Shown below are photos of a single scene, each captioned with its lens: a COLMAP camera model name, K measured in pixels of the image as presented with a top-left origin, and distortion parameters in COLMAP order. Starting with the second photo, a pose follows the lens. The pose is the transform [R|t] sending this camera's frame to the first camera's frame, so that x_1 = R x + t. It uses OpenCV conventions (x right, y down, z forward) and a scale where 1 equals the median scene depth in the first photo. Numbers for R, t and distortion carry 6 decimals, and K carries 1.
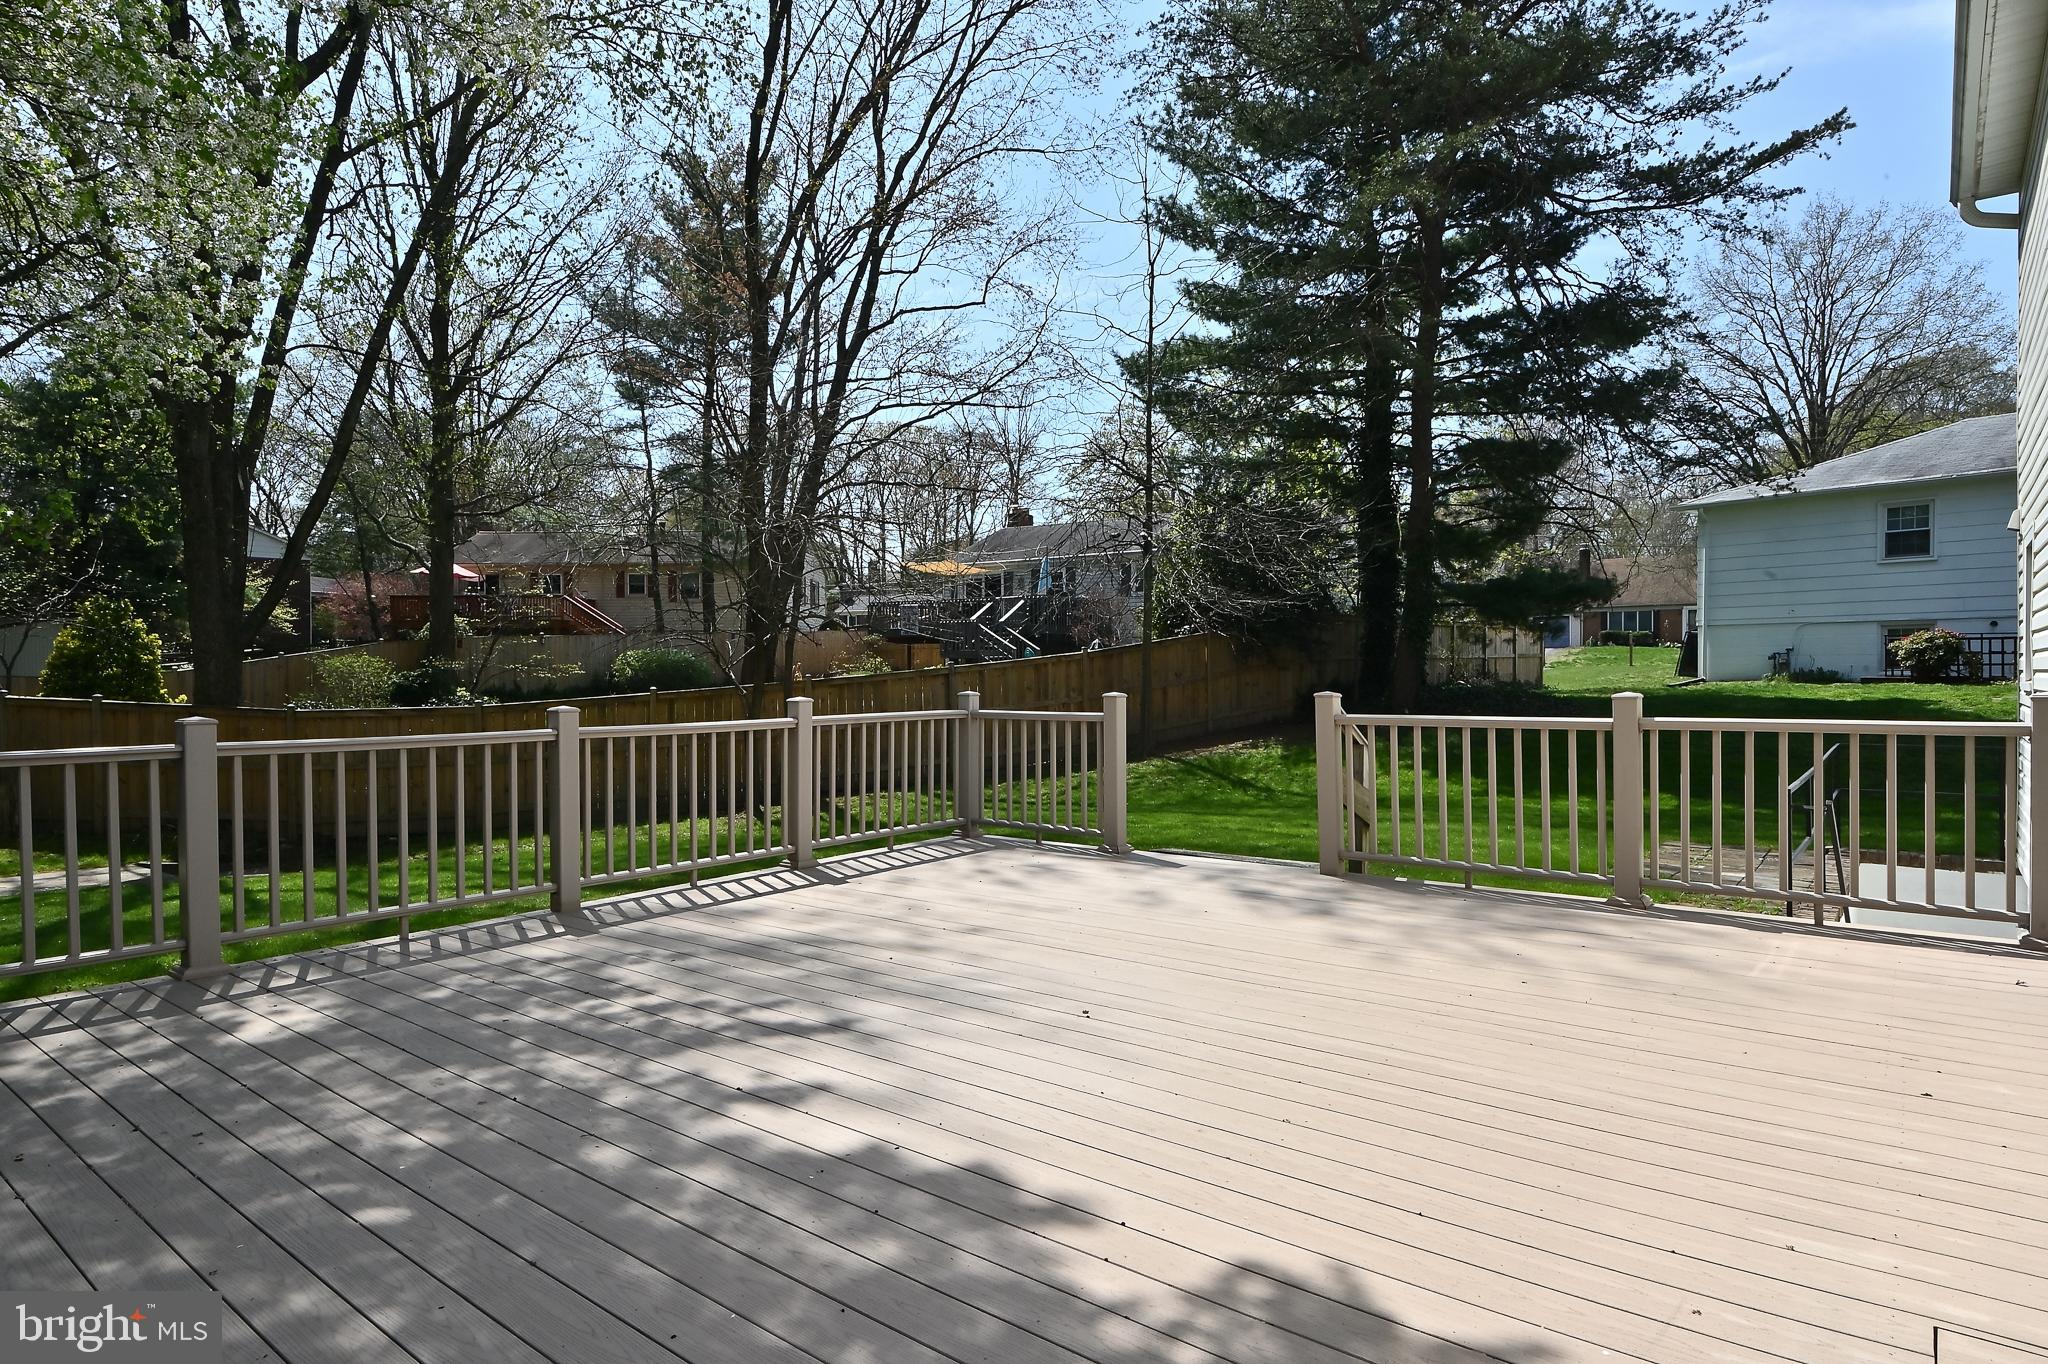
lens RADIAL K [[1133.0, 0, 1012.4], [0, 1133.0, 683.4], [0, 0, 1]] dist [0.002579, 0.000569]
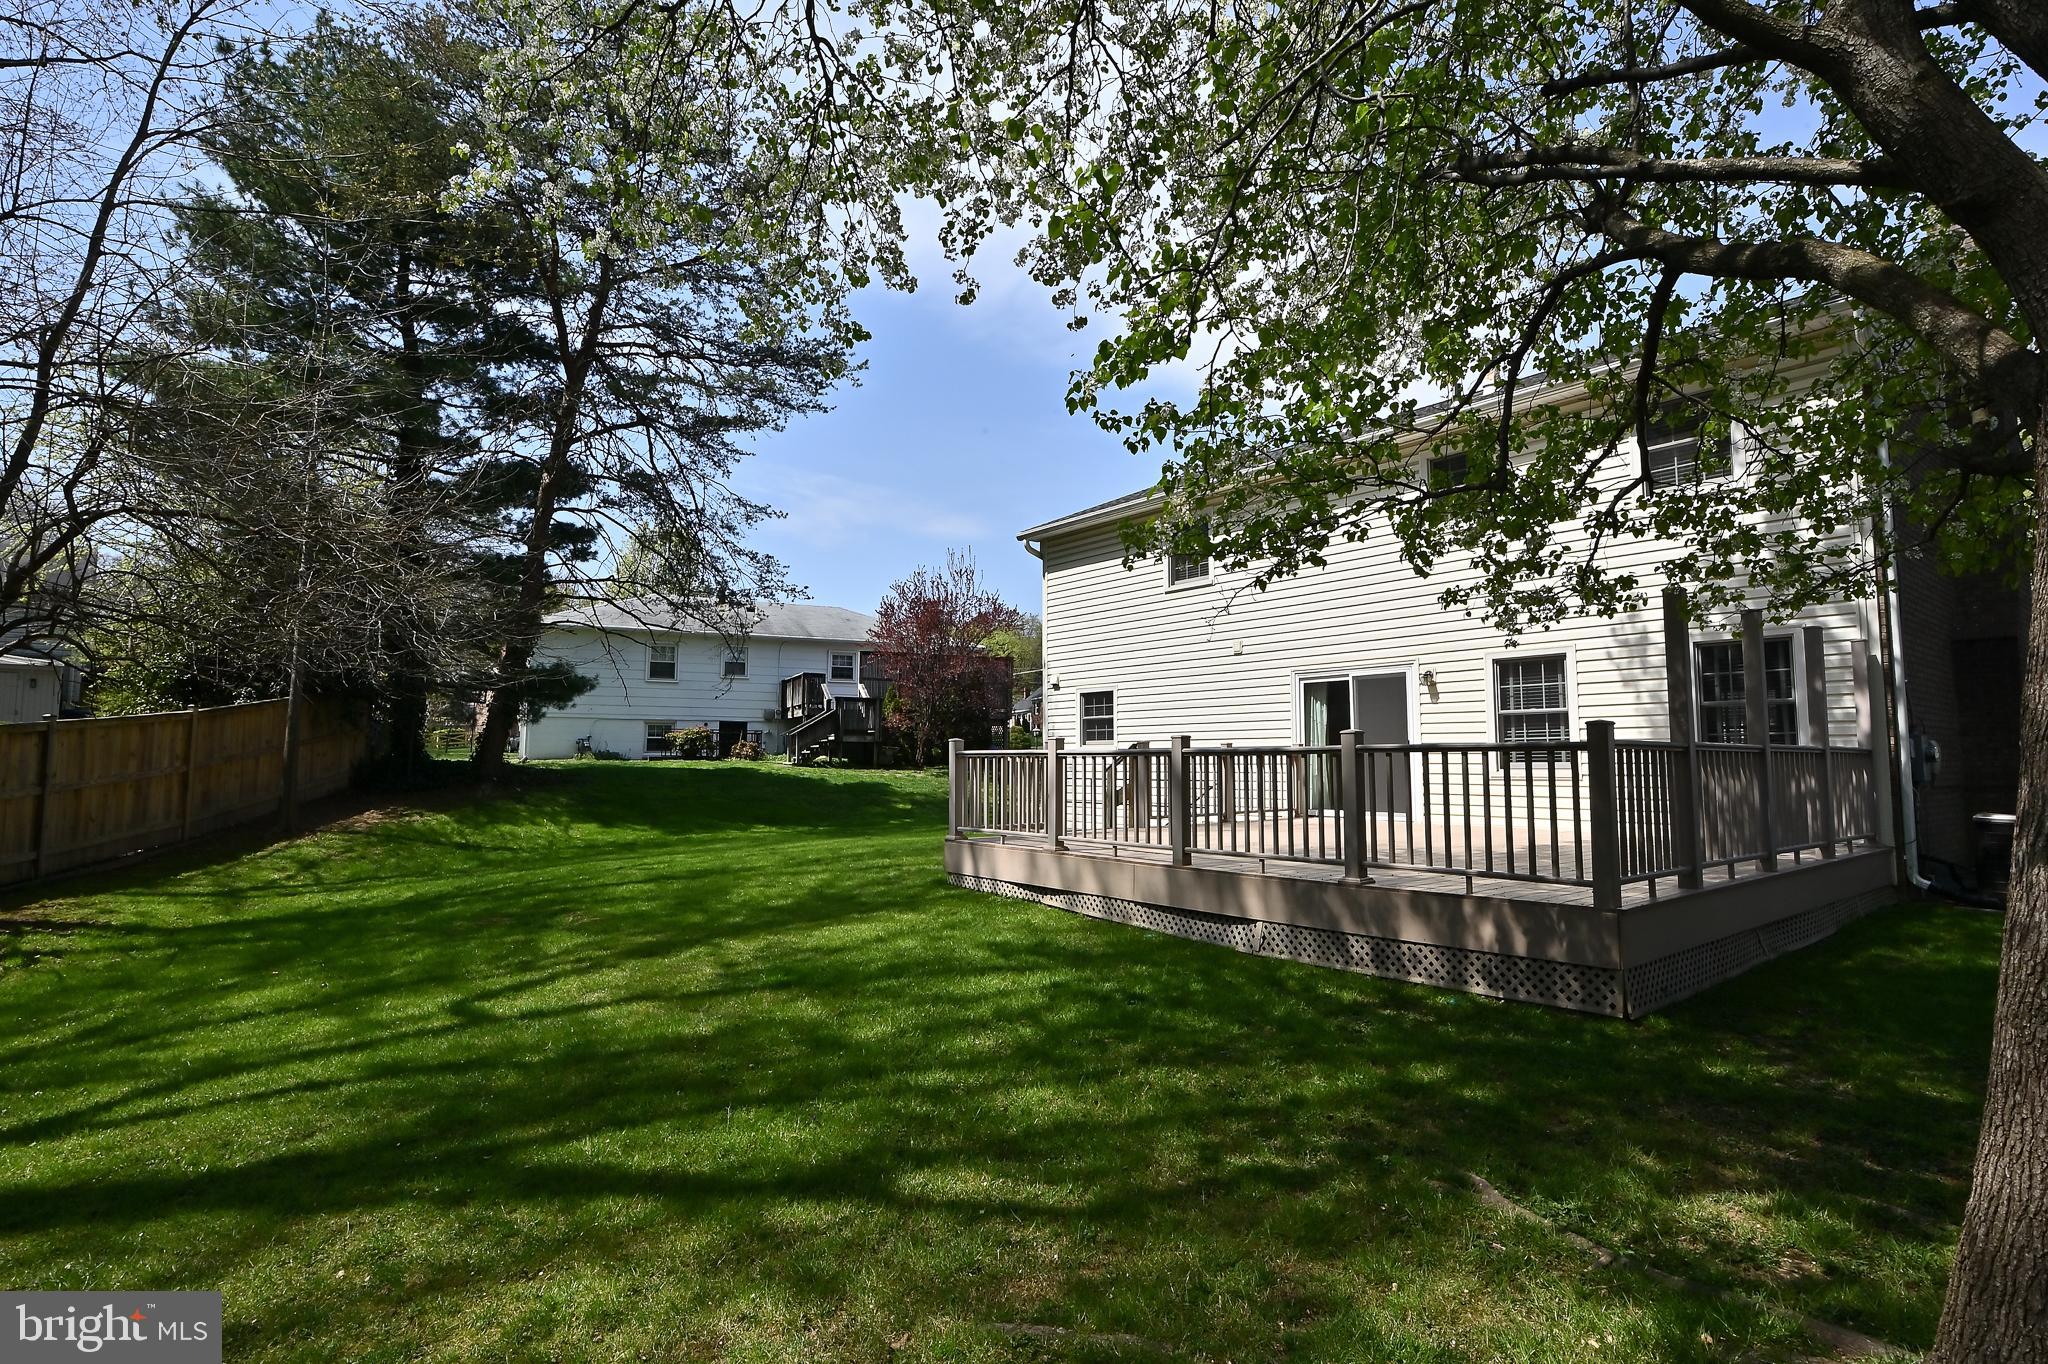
lens RADIAL K [[1048.9, 0, 1006.9], [0, 1048.9, 676.3], [0, 0, 1]] dist [0.000395, -0.000323]
pose [[0.225533, 0.086039, 0.970429, -3.119609], [0.009099, 0.995863, -0.090409, 0.114822], [-0.974193, 0.029220, 0.223817, 1.448650]]
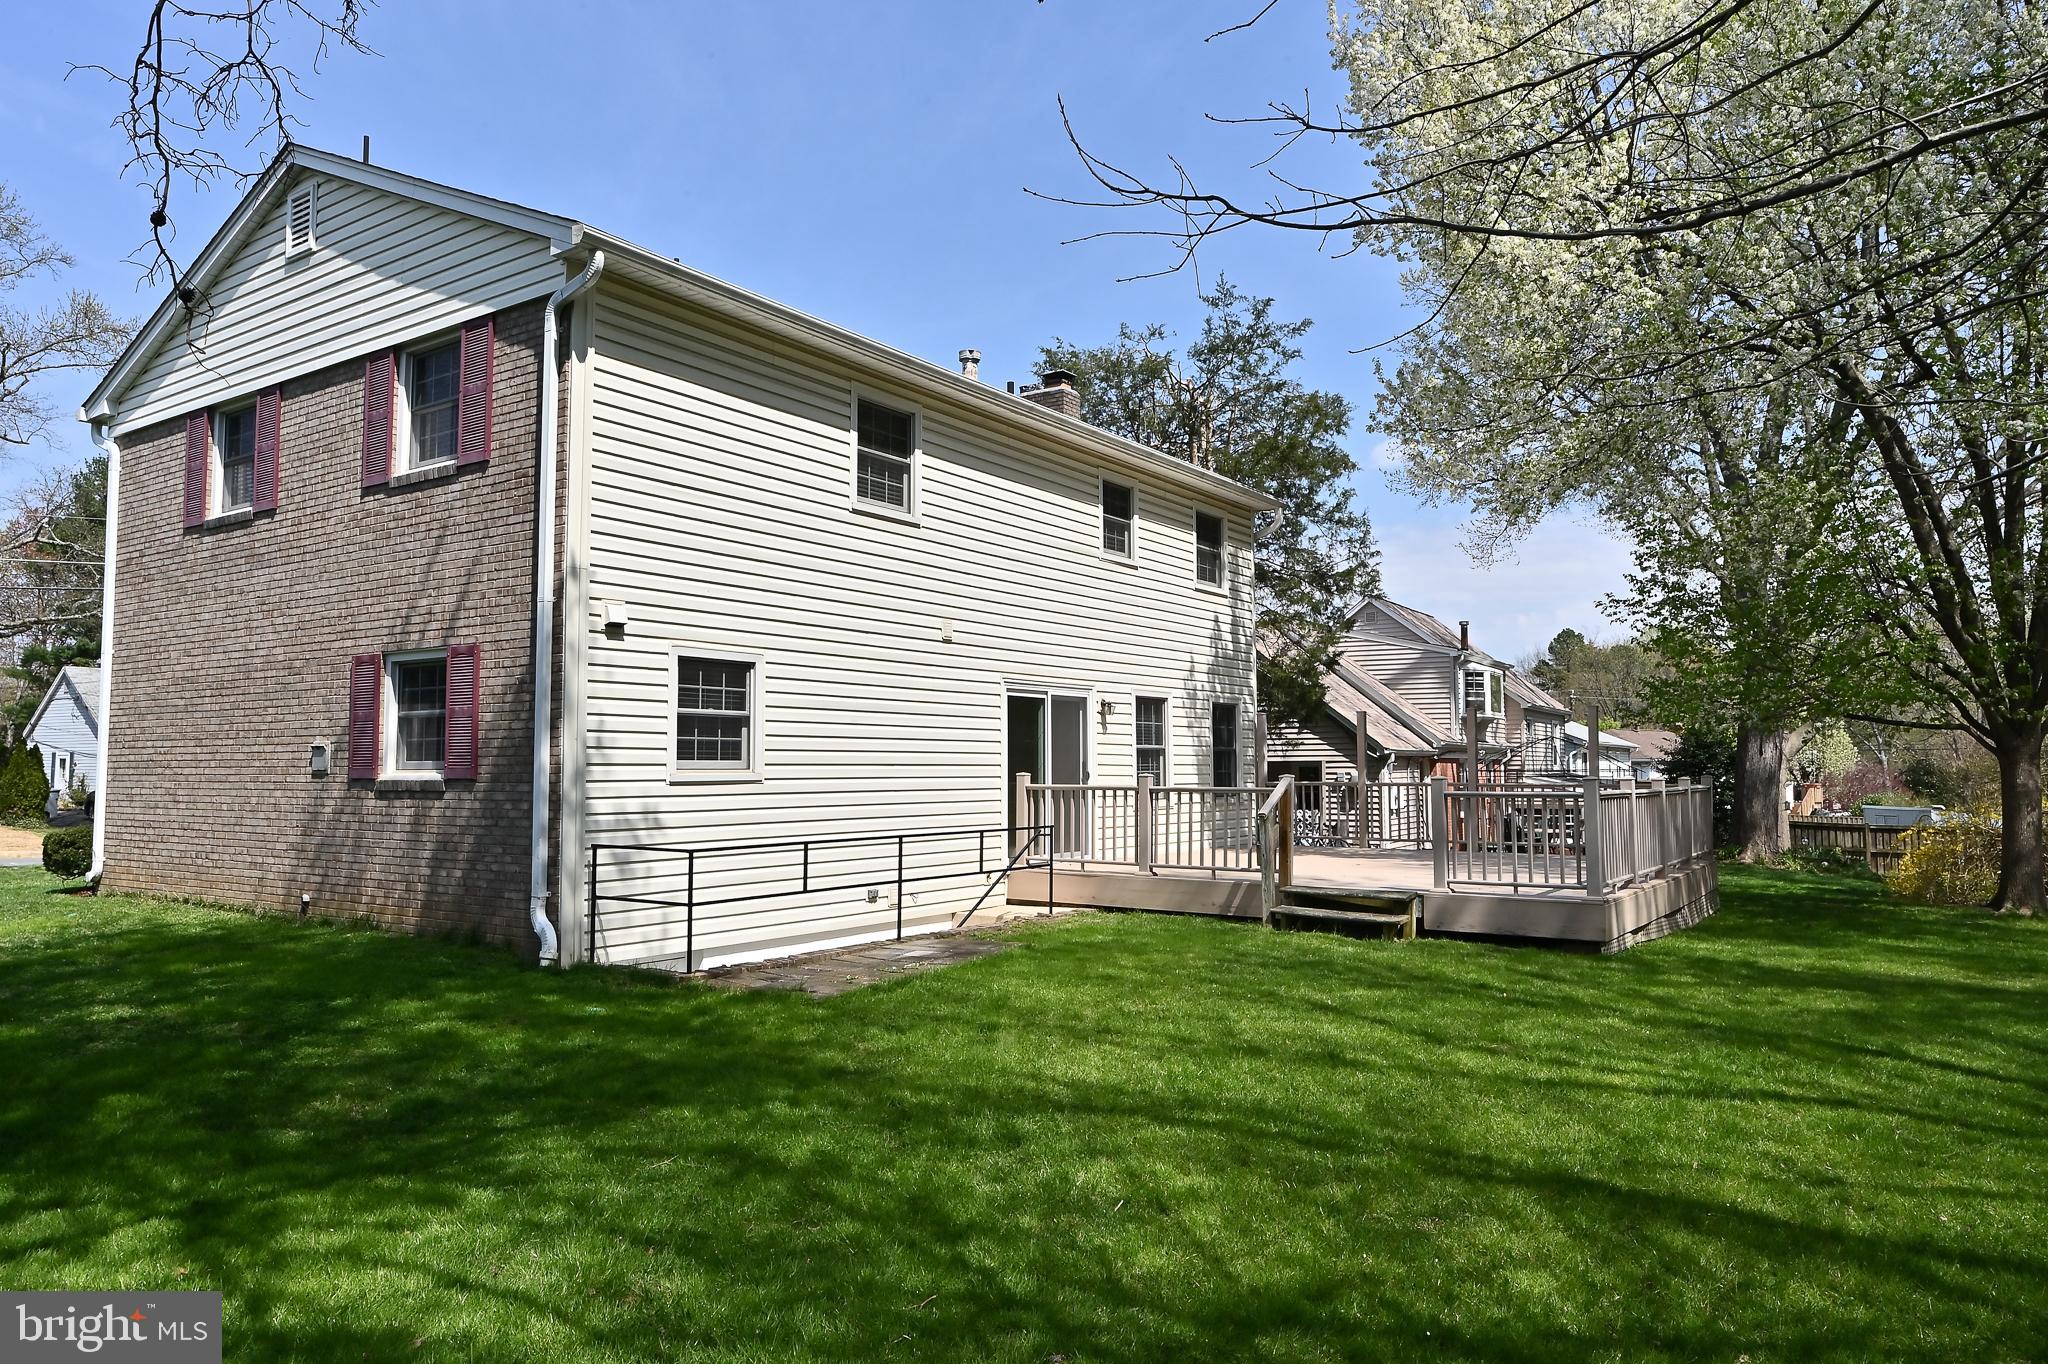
lens RADIAL K [[1313.0, 0, 1029.2], [0, 1313.0, 682.6], [0, 0, 1]] dist [-0.004398, -0.000297]
pose [[-0.997195, 0.000374, -0.074850, 1.536190], [0.004486, 0.998488, -0.054786, -0.045987], [0.074716, -0.054968, -0.995689, 5.329892]]
